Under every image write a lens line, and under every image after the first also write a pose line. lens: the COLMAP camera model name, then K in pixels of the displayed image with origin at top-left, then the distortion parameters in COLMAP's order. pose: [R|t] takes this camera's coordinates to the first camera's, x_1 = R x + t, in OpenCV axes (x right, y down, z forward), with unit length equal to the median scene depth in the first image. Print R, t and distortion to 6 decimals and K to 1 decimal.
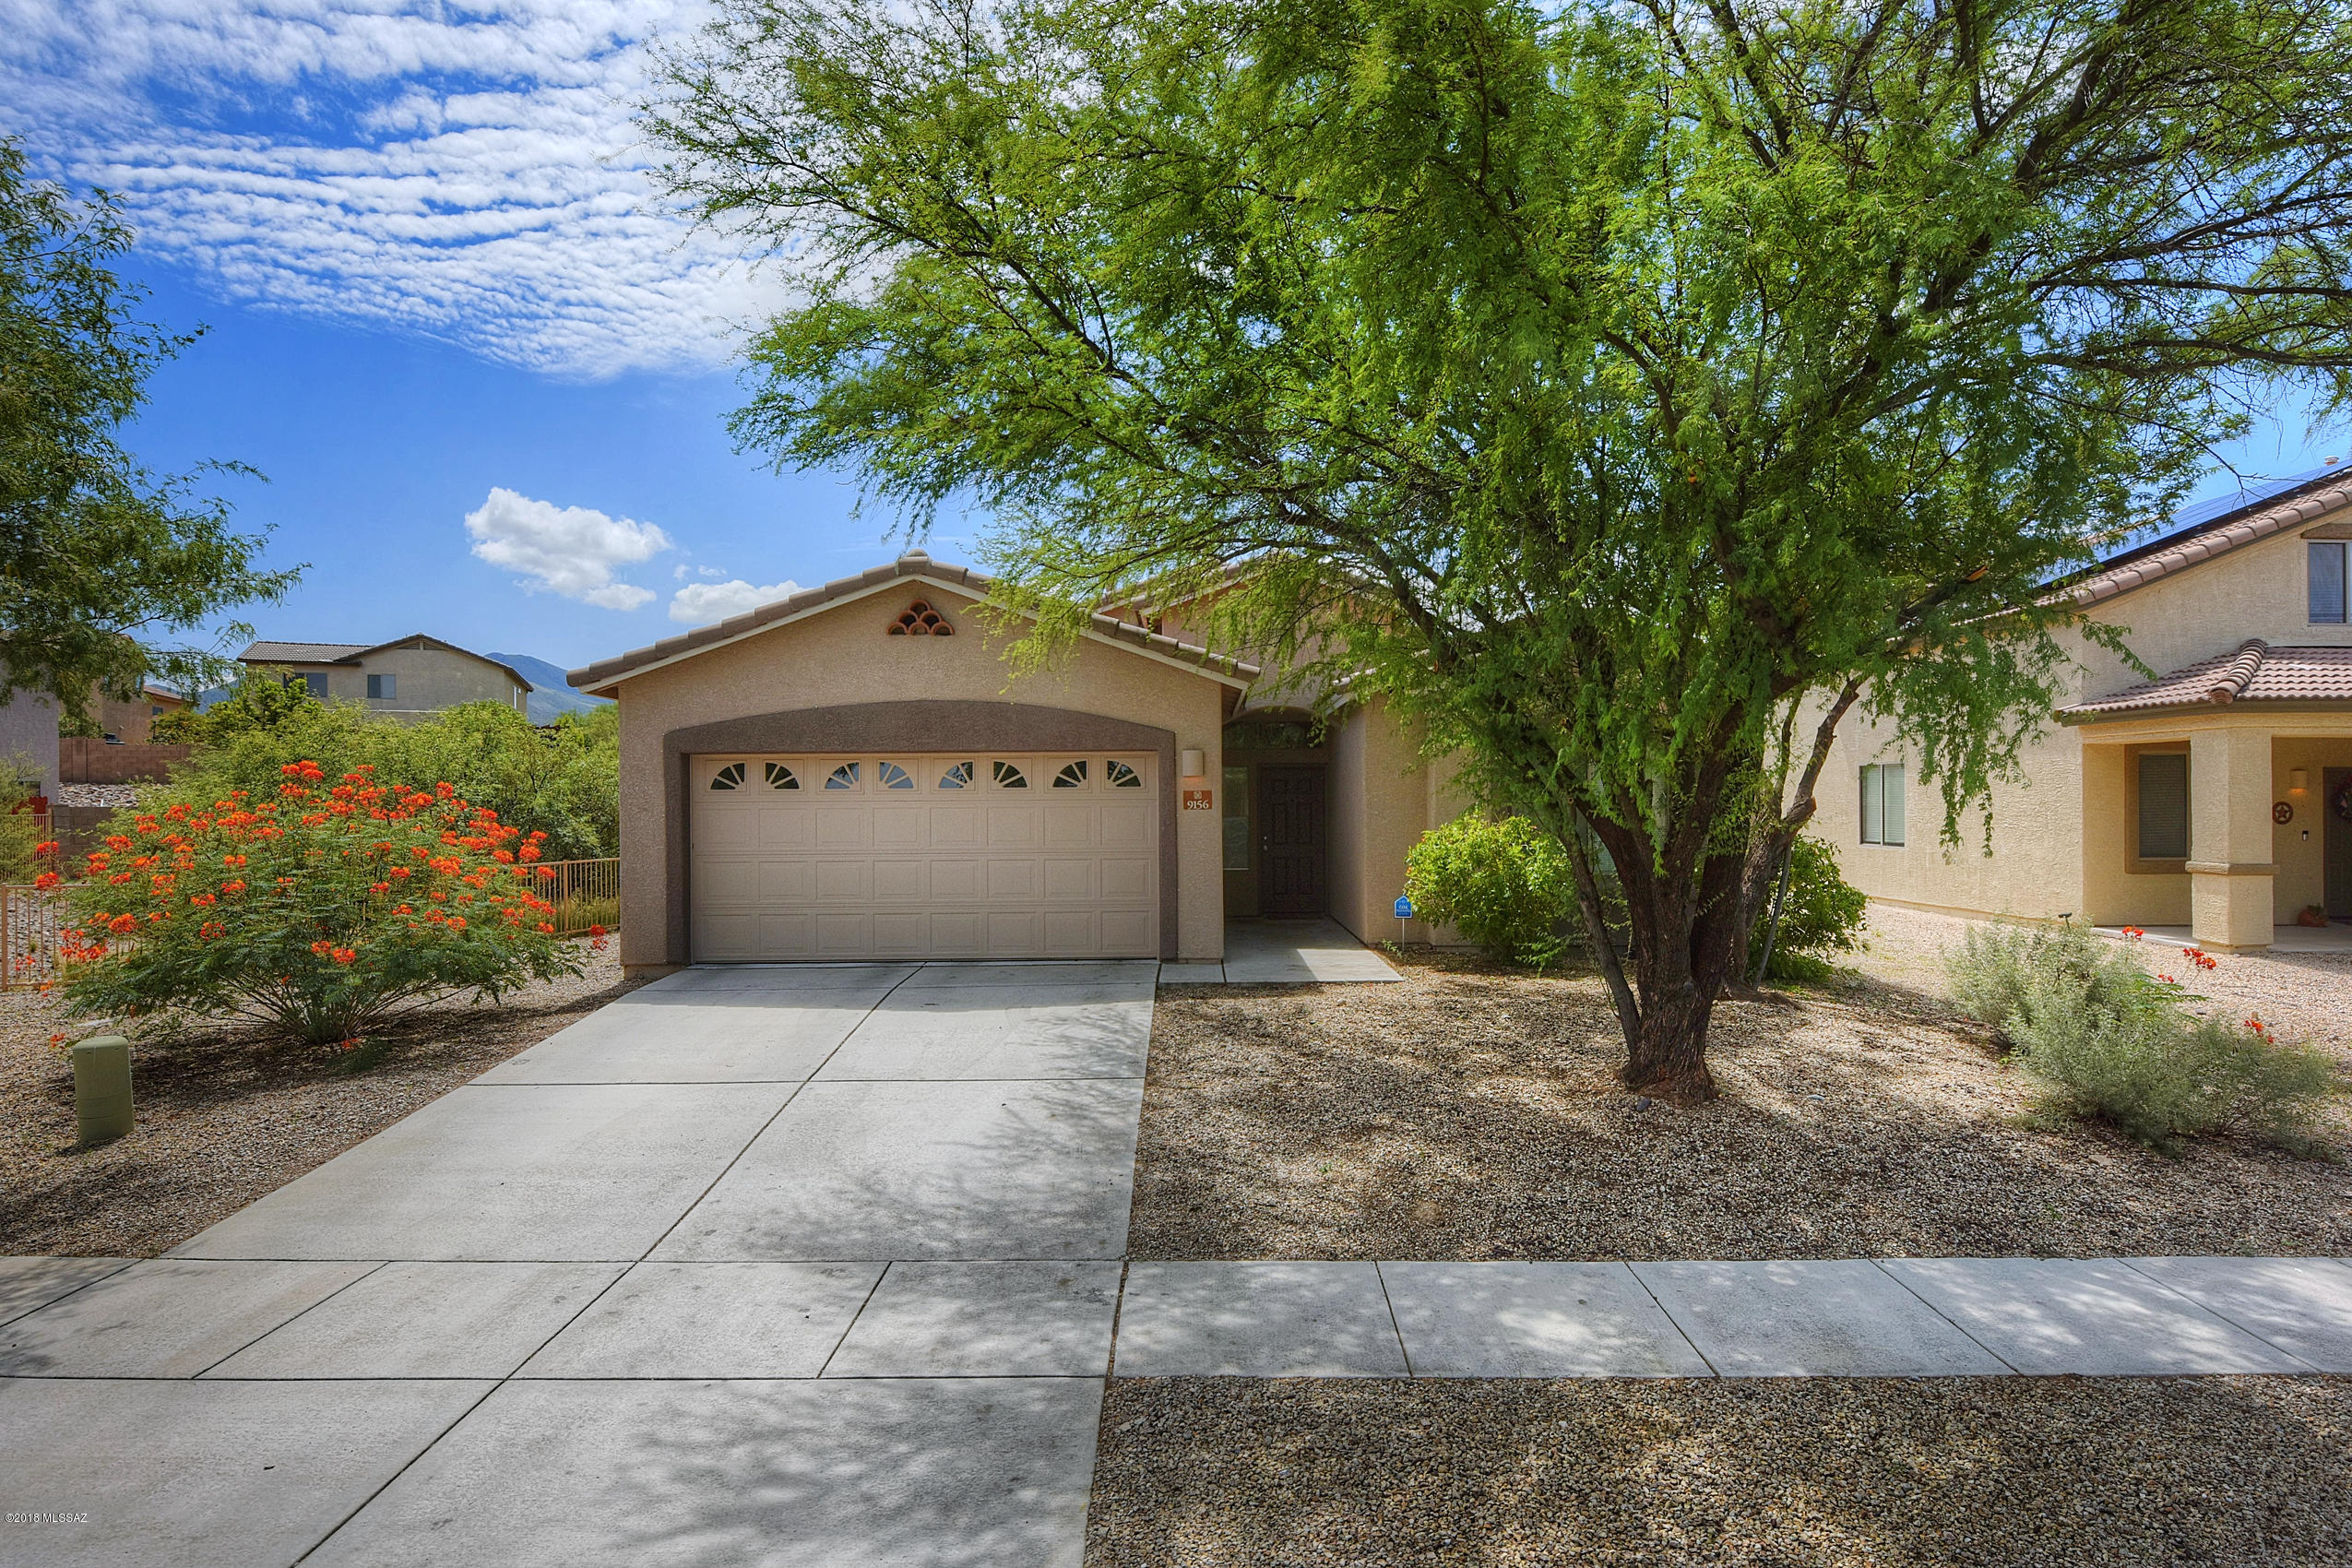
lens RADIAL K [[1184.0, 0, 1167.3], [0, 1184.0, 748.7], [0, 0, 1]] dist [0.003009, -0.002061]
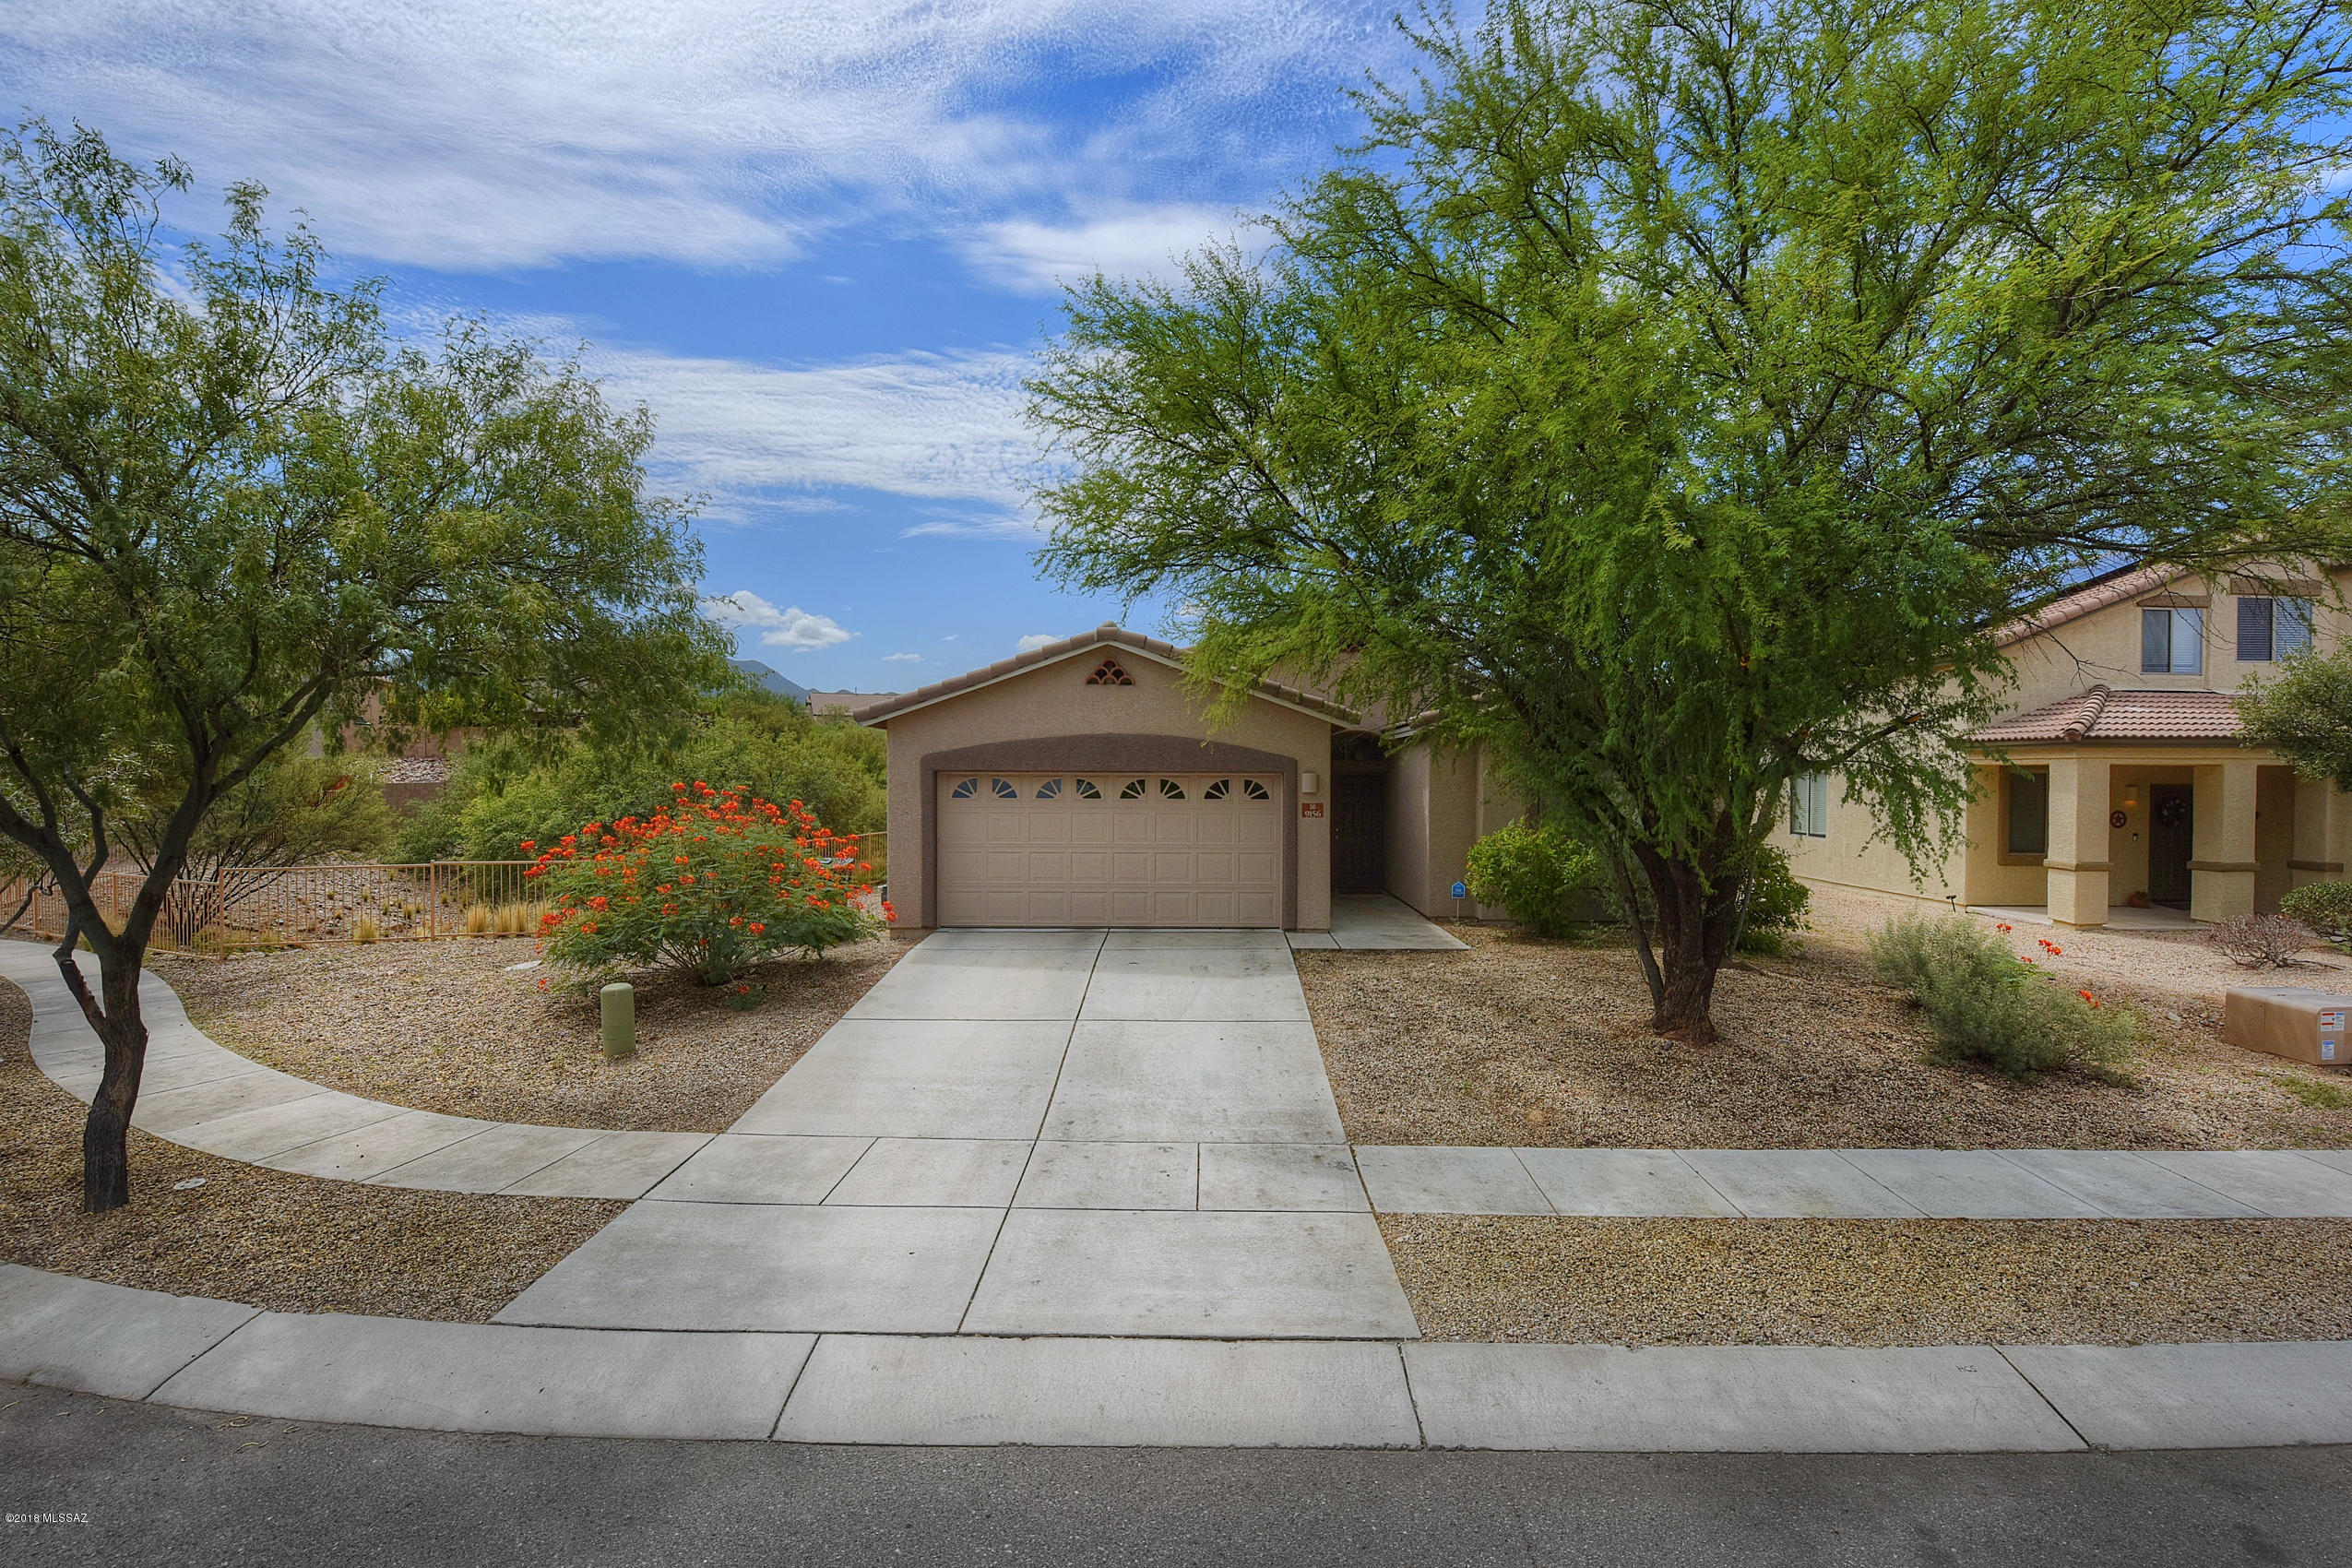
lens RADIAL K [[1004.0, 0, 1191.2], [0, 1004.0, 736.4], [0, 0, 1]] dist [-0.011554, 0.000002]
pose [[0.999892, 0.014651, -0.000708, -0.129174], [-0.014645, 0.999860, 0.008145, -0.054479], [0.000827, -0.008134, 0.999967, -0.153269]]
